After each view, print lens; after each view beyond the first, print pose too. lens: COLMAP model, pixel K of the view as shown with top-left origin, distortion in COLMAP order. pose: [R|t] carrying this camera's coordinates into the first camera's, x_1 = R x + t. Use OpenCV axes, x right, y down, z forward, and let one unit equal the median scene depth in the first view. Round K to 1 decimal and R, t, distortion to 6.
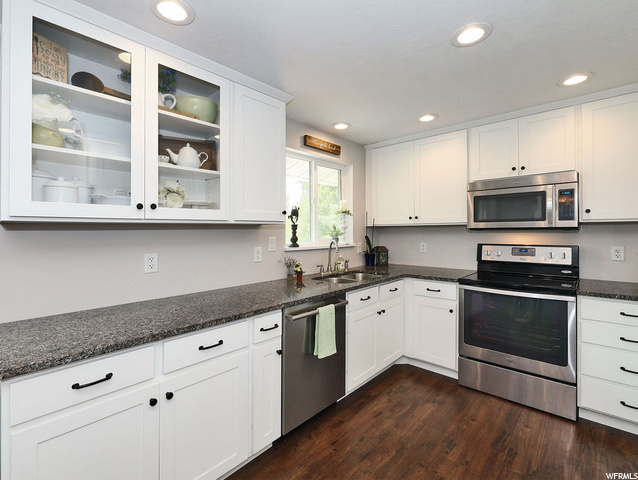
lens RADIAL K [[302.9, 0, 319.5], [0, 302.9, 253.0], [0, 0, 1]] dist [-0.002992, -0.000572]
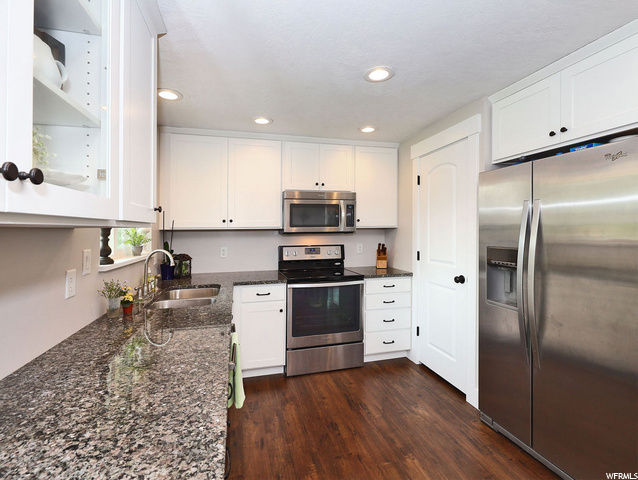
lens RADIAL K [[302.9, 0, 319.5], [0, 302.9, 253.0], [0, 0, 1]] dist [-0.002992, -0.000572]
pose [[0.536112, -0.061182, 0.841927, -0.377484], [0.065756, 0.997366, 0.030607, -0.033496], [-0.841582, 0.038953, 0.538723, 0.315388]]
